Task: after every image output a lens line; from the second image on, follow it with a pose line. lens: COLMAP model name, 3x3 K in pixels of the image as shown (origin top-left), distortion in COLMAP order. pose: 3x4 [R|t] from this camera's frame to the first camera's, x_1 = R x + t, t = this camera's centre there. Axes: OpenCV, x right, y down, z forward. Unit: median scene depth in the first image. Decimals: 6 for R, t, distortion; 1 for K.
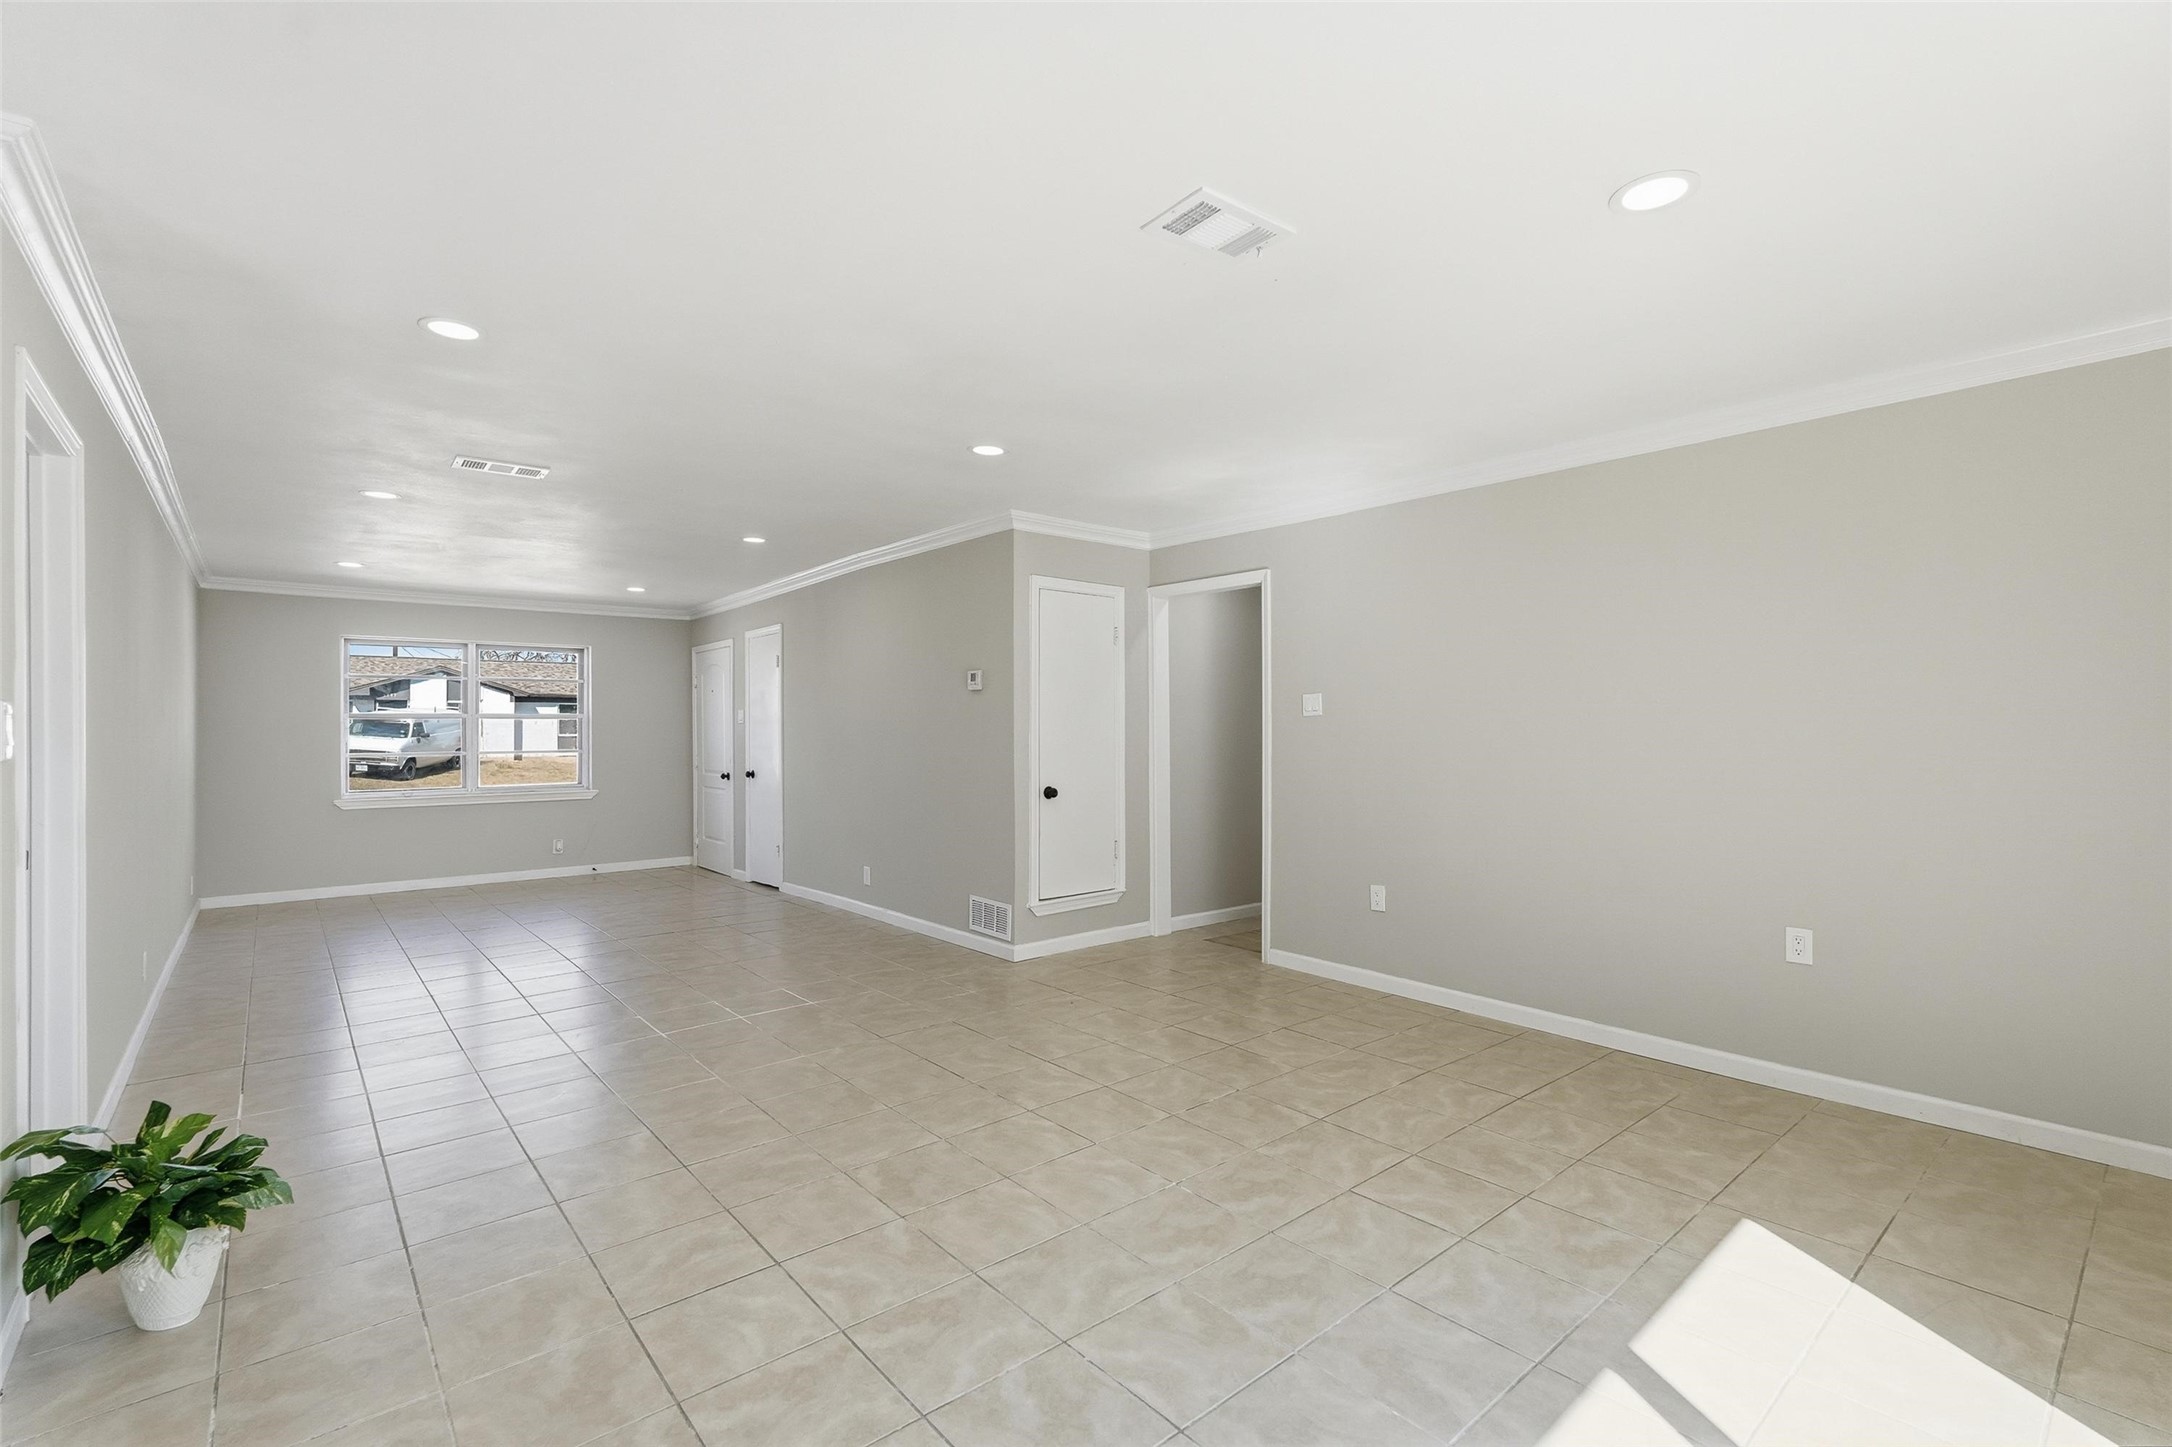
lens RADIAL K [[976.2, 0, 1075.1], [0, 976.2, 716.5], [0, 0, 1]] dist [-0.007592, 0.003181]
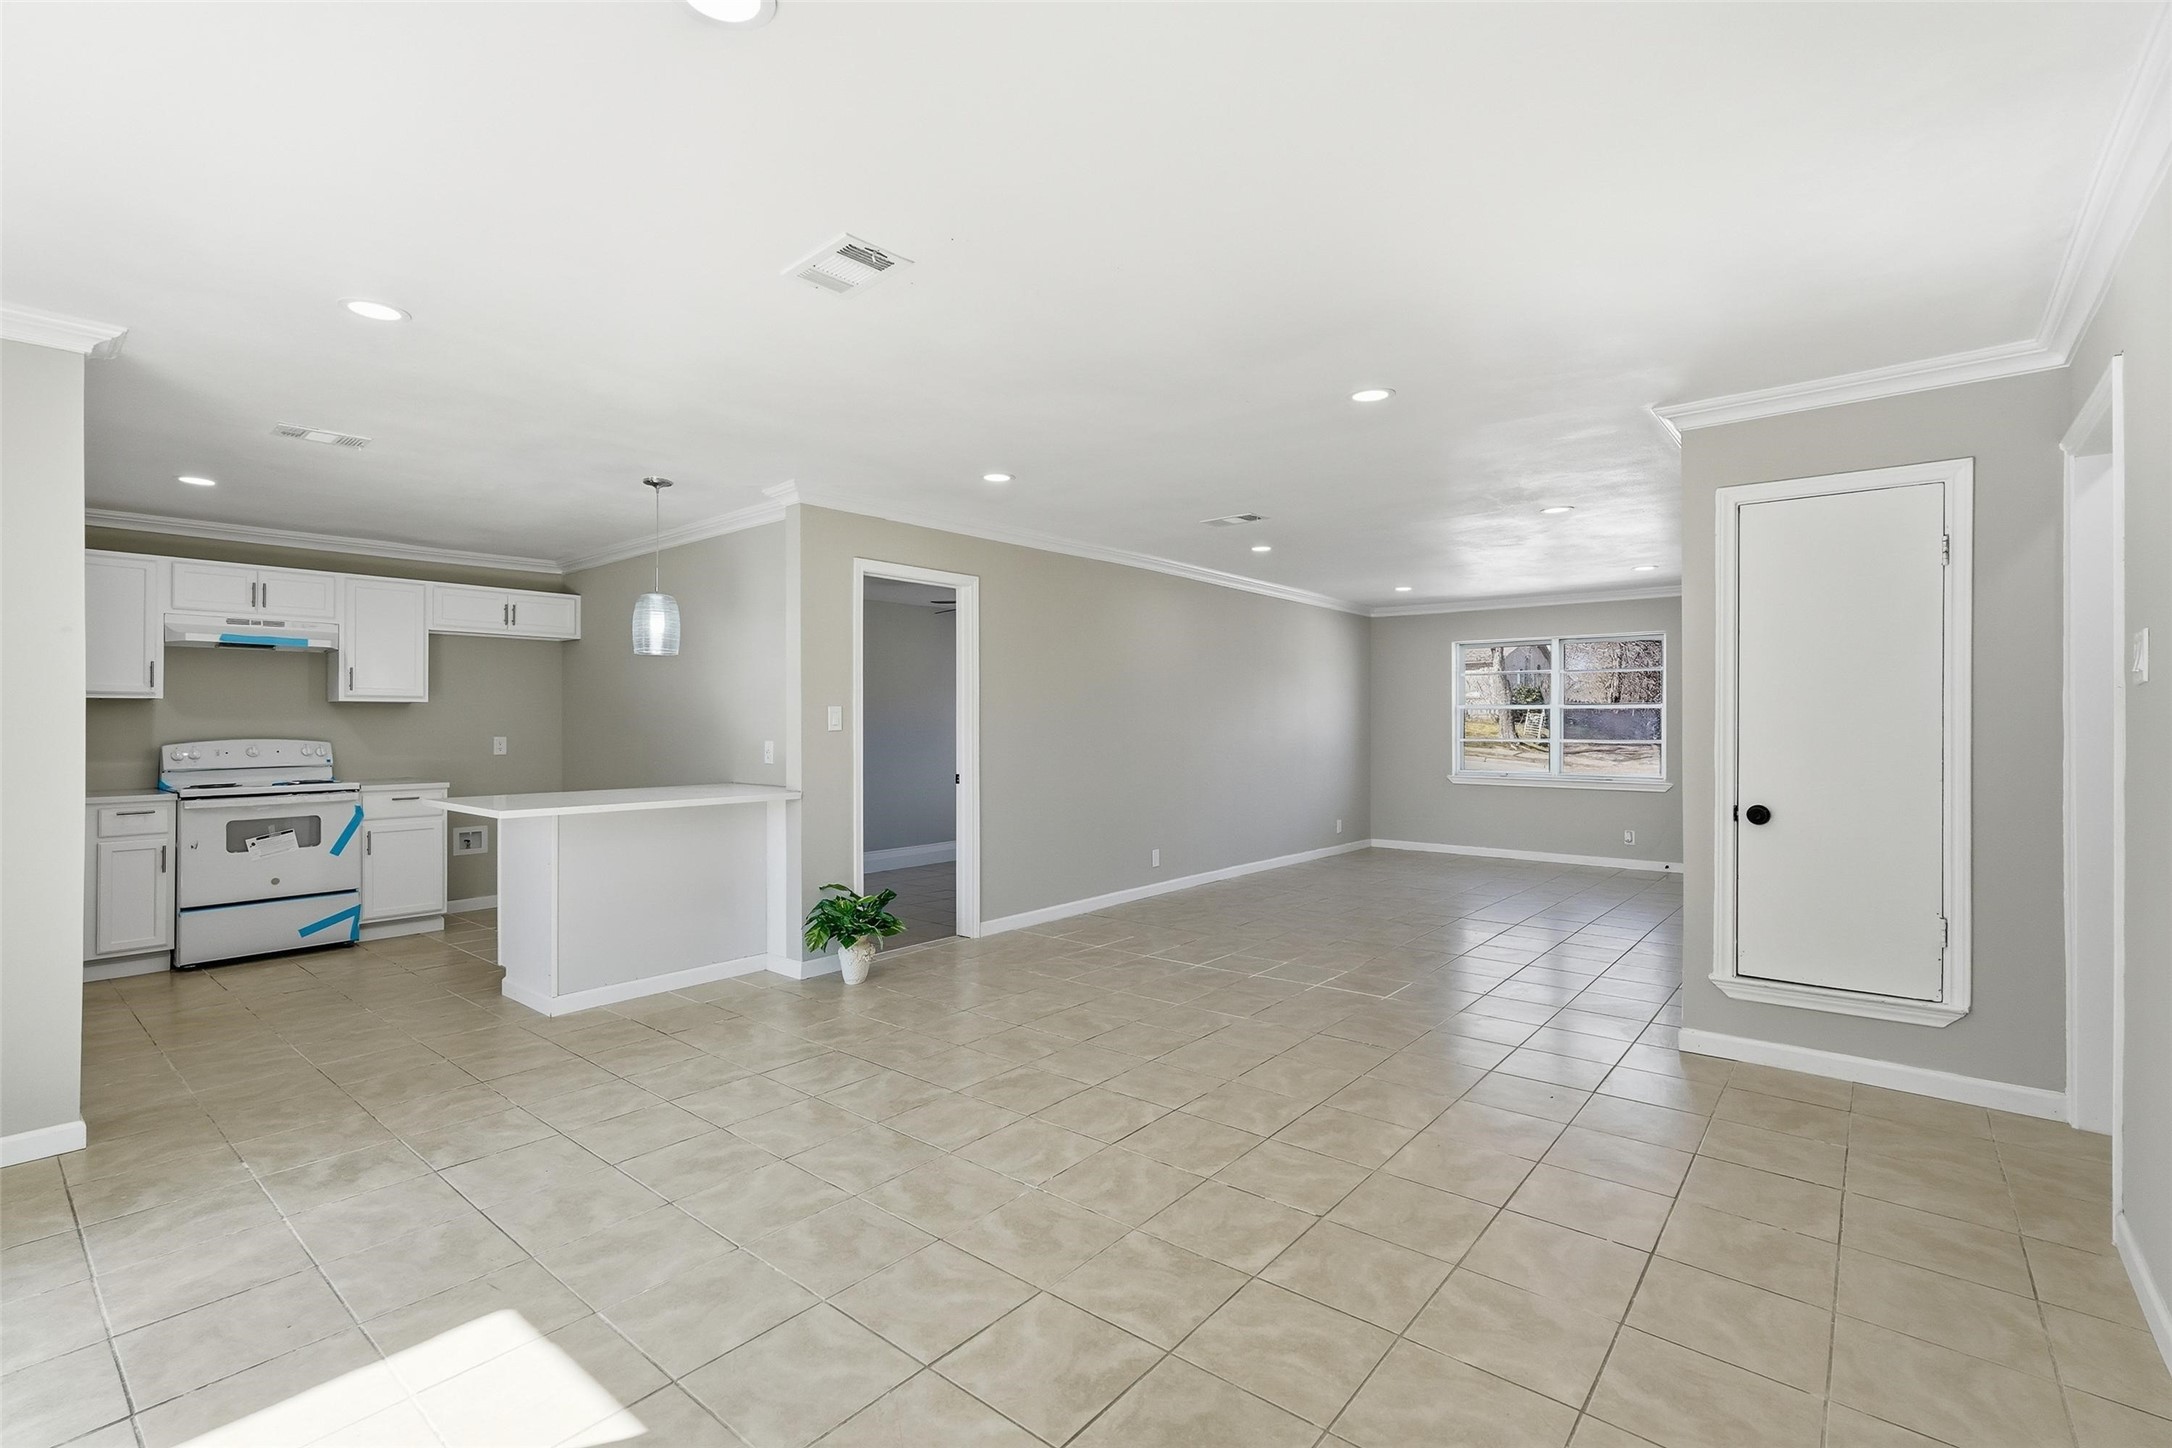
lens RADIAL K [[976.2, 0, 1083.5], [0, 976.2, 710.6], [0, 0, 1]] dist [-0.007592, 0.003181]
pose [[0.167329, -0.010733, -0.985843, 1.019418], [0.013331, 0.999874, -0.008624, 0.015452], [0.985811, -0.011699, 0.167451, 0.851511]]
